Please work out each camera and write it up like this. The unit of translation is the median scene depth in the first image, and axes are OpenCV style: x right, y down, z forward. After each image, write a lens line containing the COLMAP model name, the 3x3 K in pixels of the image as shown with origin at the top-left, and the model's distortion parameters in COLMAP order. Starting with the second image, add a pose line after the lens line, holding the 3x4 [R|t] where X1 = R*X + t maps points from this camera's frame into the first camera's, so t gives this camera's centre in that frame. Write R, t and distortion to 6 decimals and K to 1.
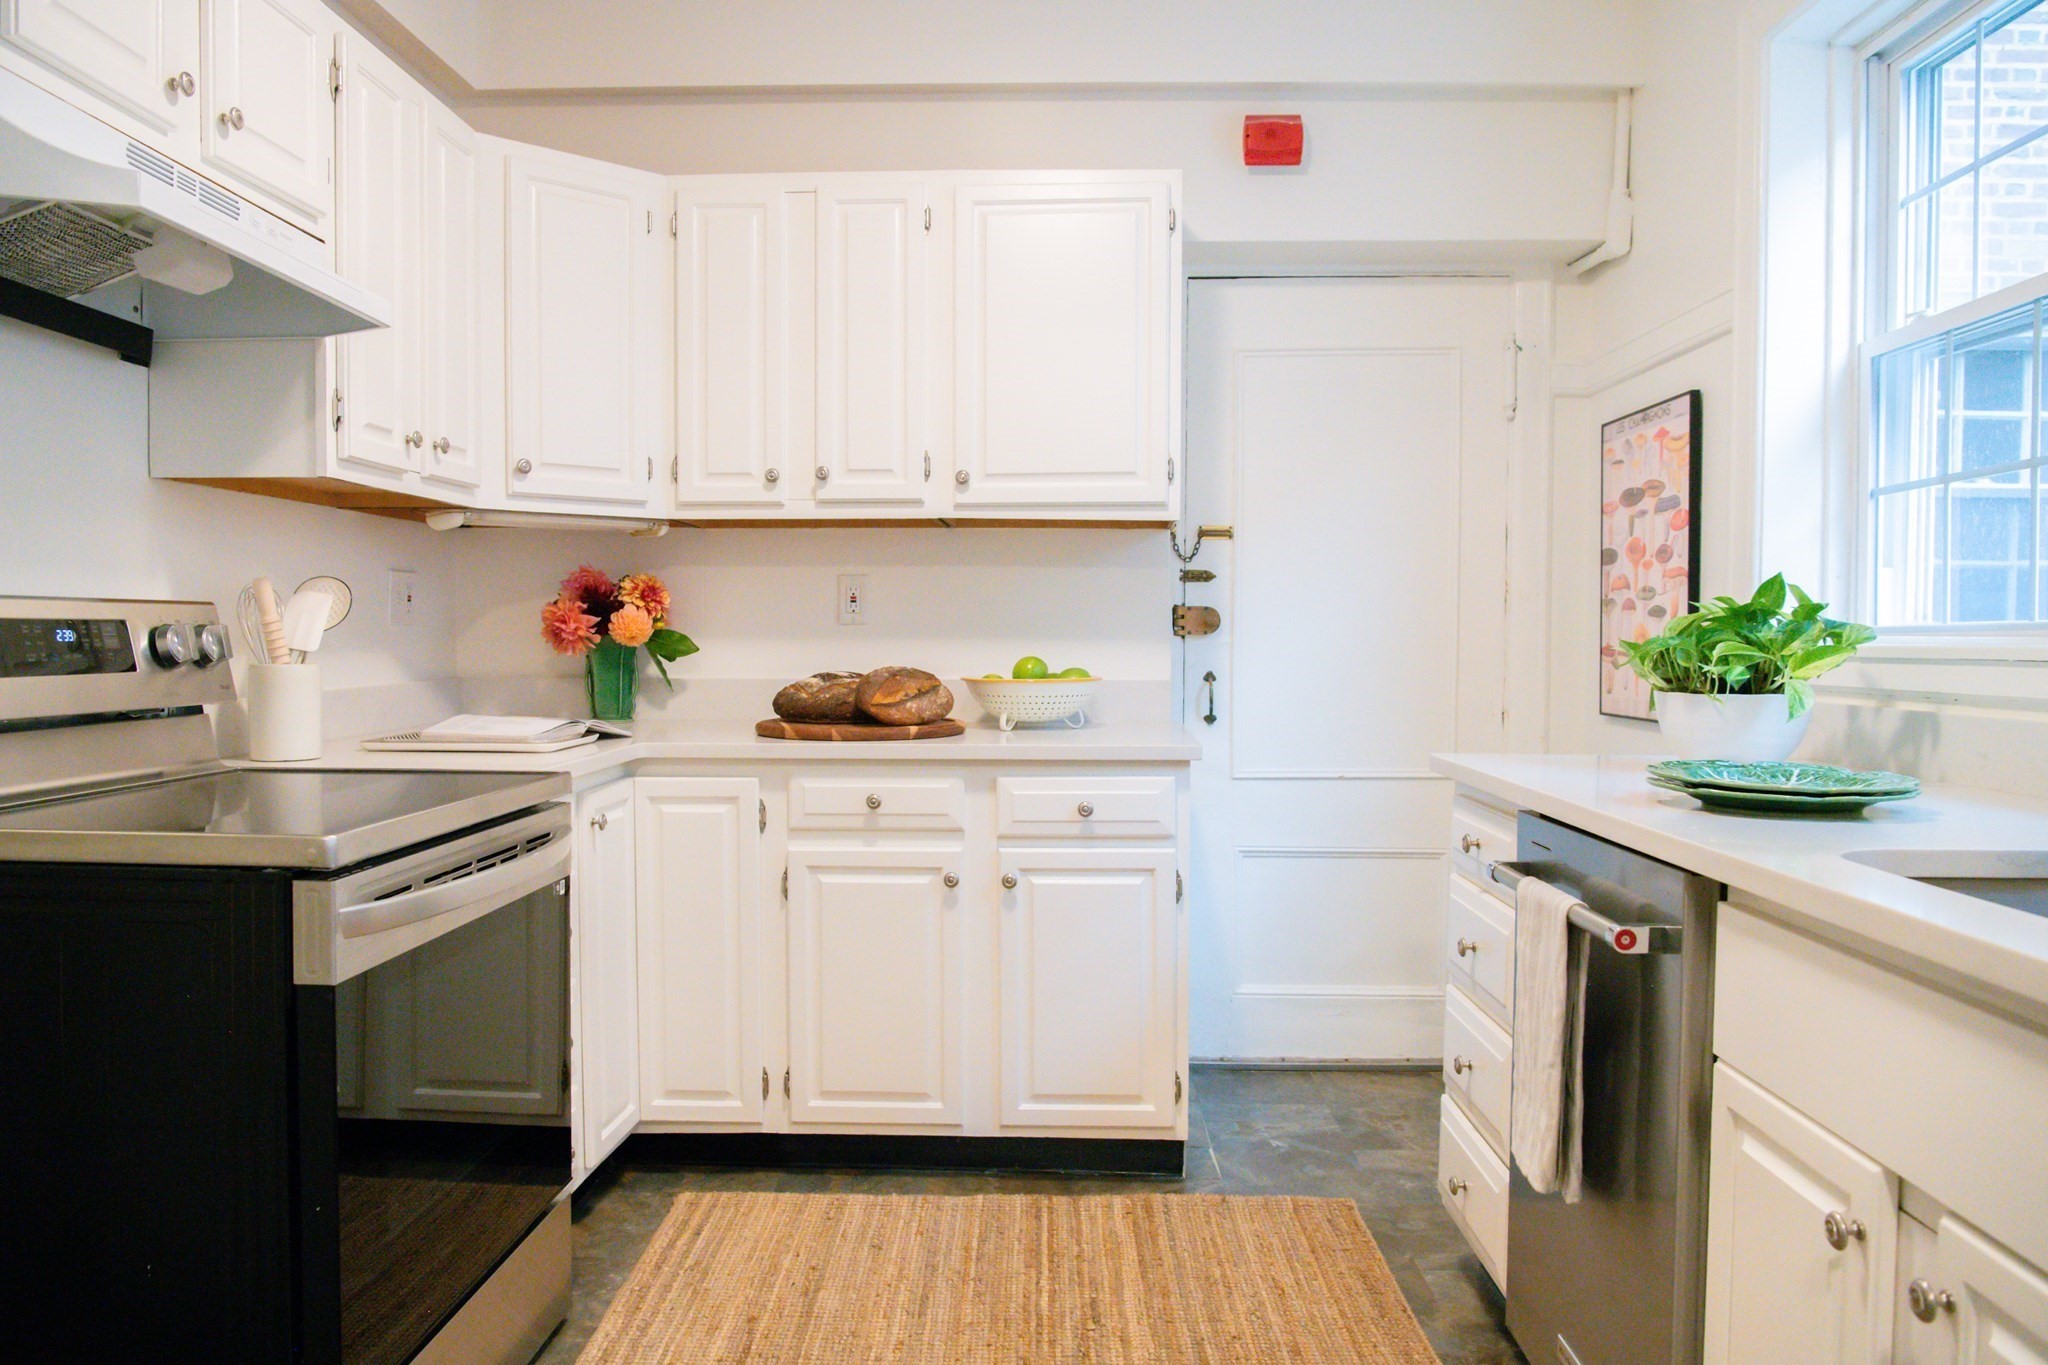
lens RADIAL K [[1471.2, 0, 1024.9], [0, 1471.2, 699.5], [0, 0, 1]] dist [-0.029477, -0.001650]
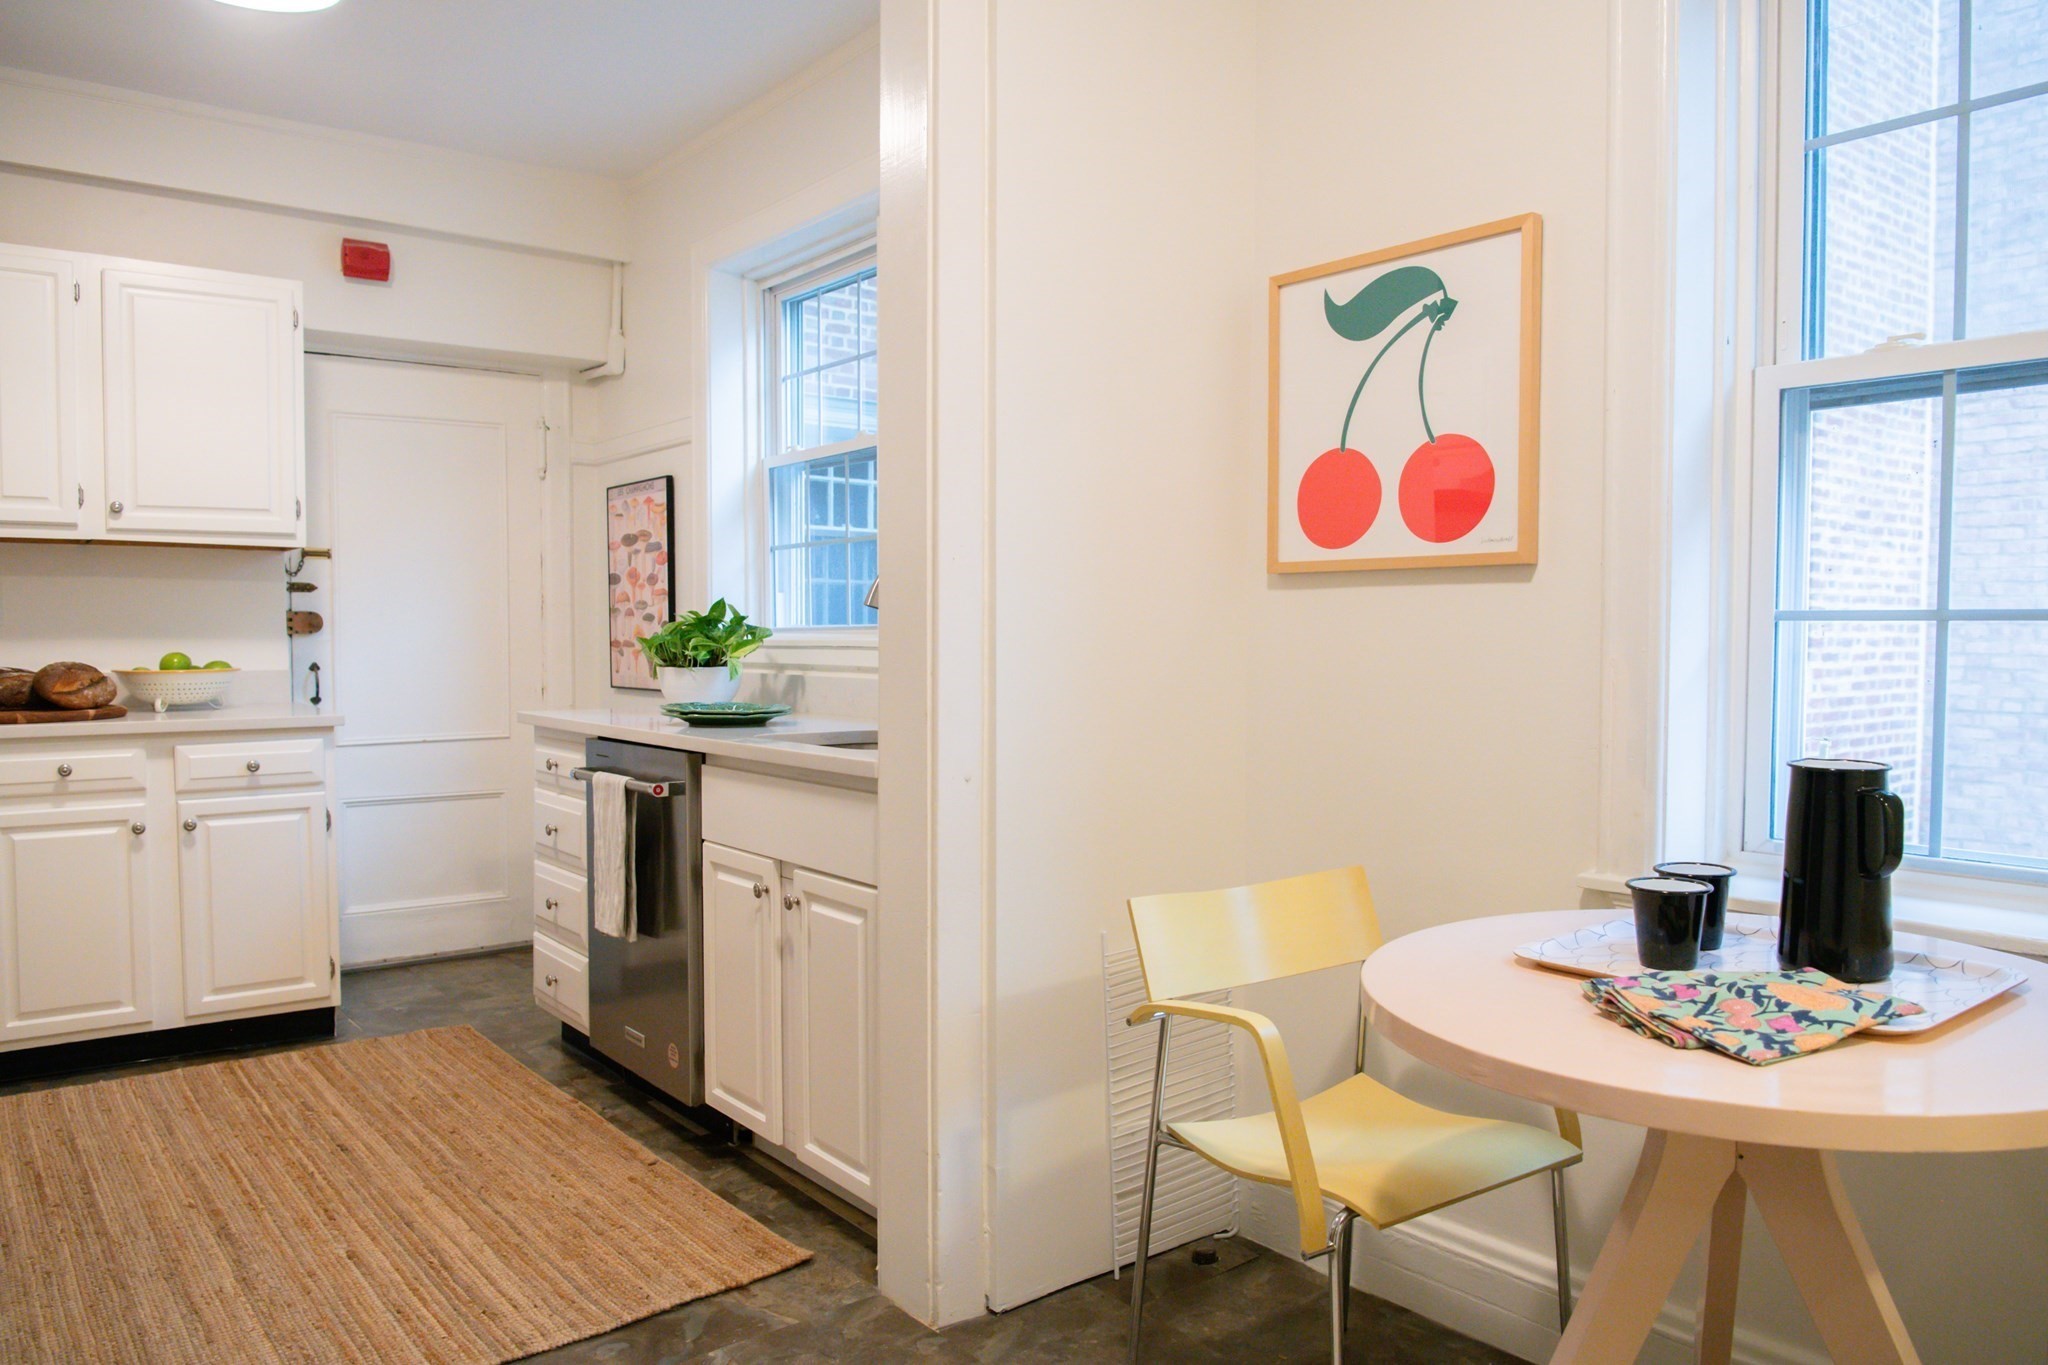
lens RADIAL K [[1471.2, 0, 1026.9], [0, 1471.2, 695.0], [0, 0, 1]] dist [-0.029477, -0.001650]
pose [[0.776303, -0.029789, 0.629656, -0.239399], [0.029149, 0.999511, 0.011349, 0.015463], [-0.629686, 0.009544, 0.776791, -0.457391]]
